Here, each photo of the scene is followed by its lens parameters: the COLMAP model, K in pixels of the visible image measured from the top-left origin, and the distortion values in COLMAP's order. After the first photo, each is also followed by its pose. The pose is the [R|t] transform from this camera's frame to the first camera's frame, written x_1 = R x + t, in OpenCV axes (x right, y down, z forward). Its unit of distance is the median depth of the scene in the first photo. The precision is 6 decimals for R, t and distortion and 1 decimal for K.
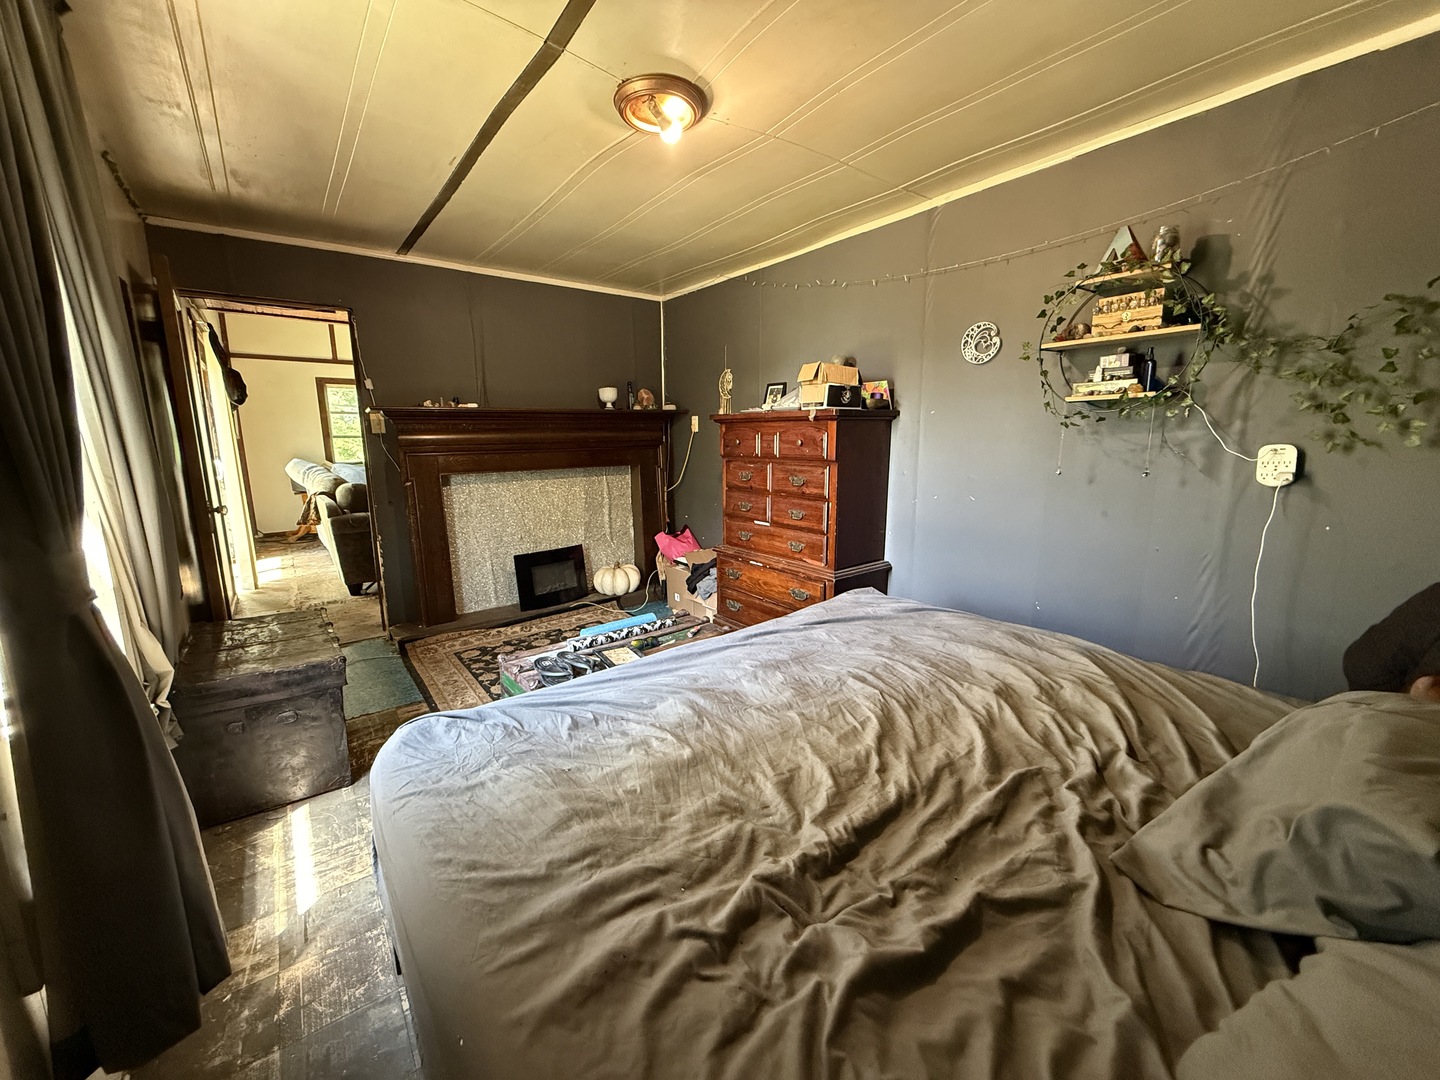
lens RADIAL K [[583.9, 0, 714.1], [0, 583.9, 546.3], [0, 0, 1]] dist [0.001162, 0.000204]
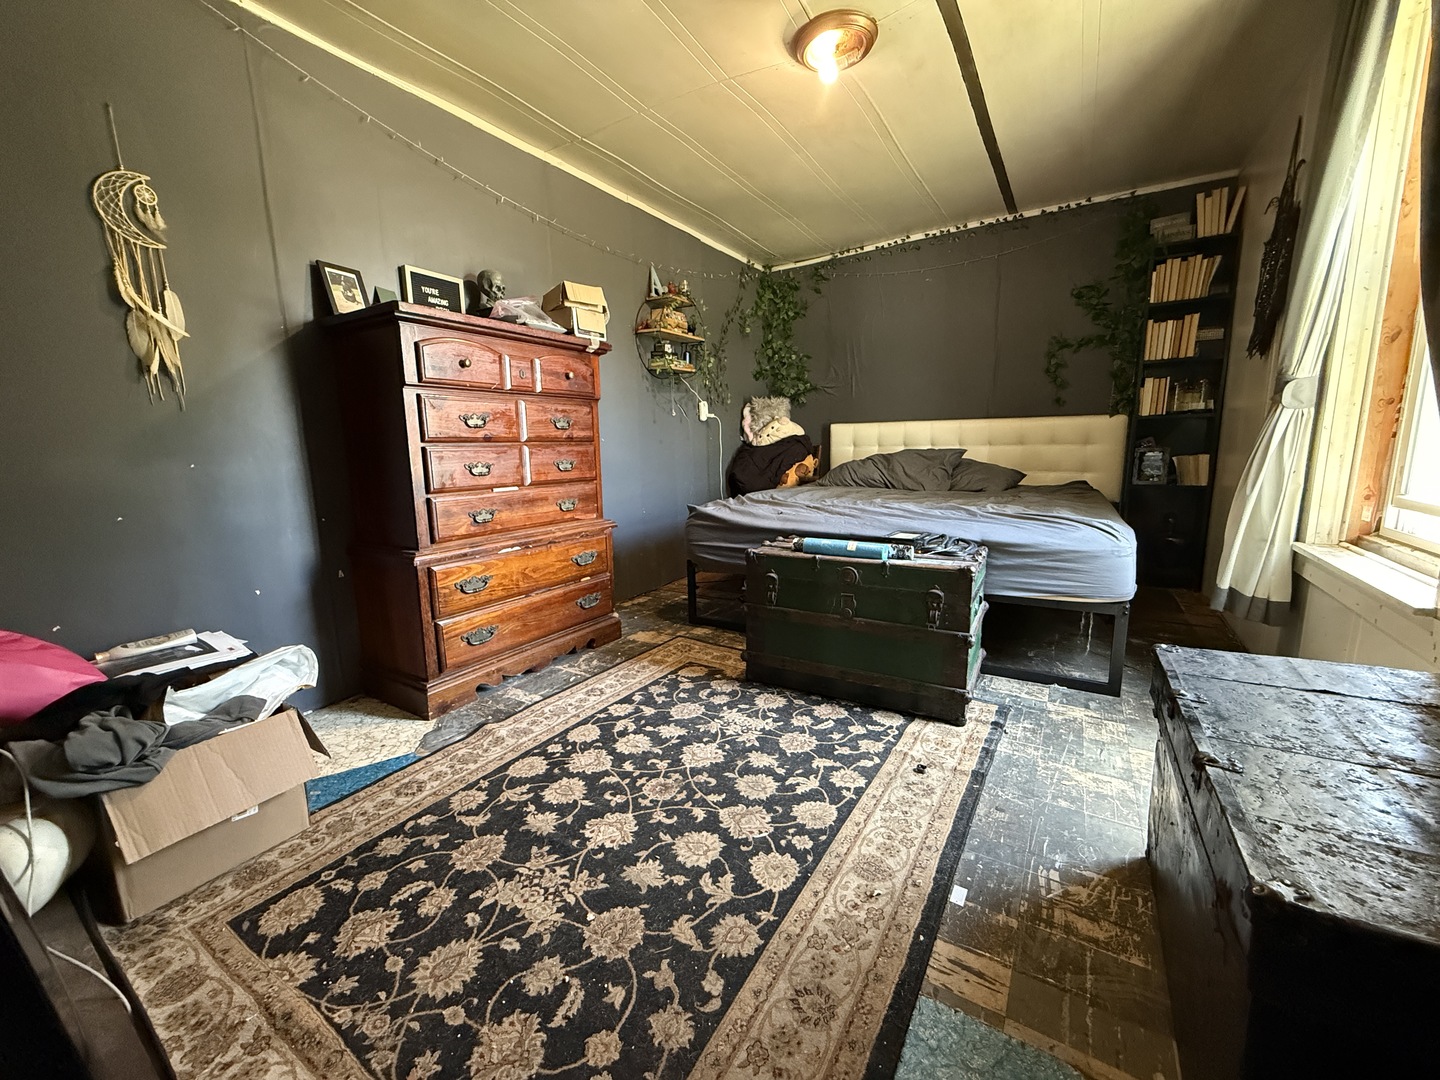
lens RADIAL K [[583.9, 0, 714.1], [0, 583.9, 538.5], [0, 0, 1]] dist [0.001162, 0.000204]
pose [[-0.368048, -0.139857, 0.919228, -0.684456], [0.196505, 0.954593, 0.223916, -0.094994], [-0.908805, 0.263045, -0.323853, 1.071356]]
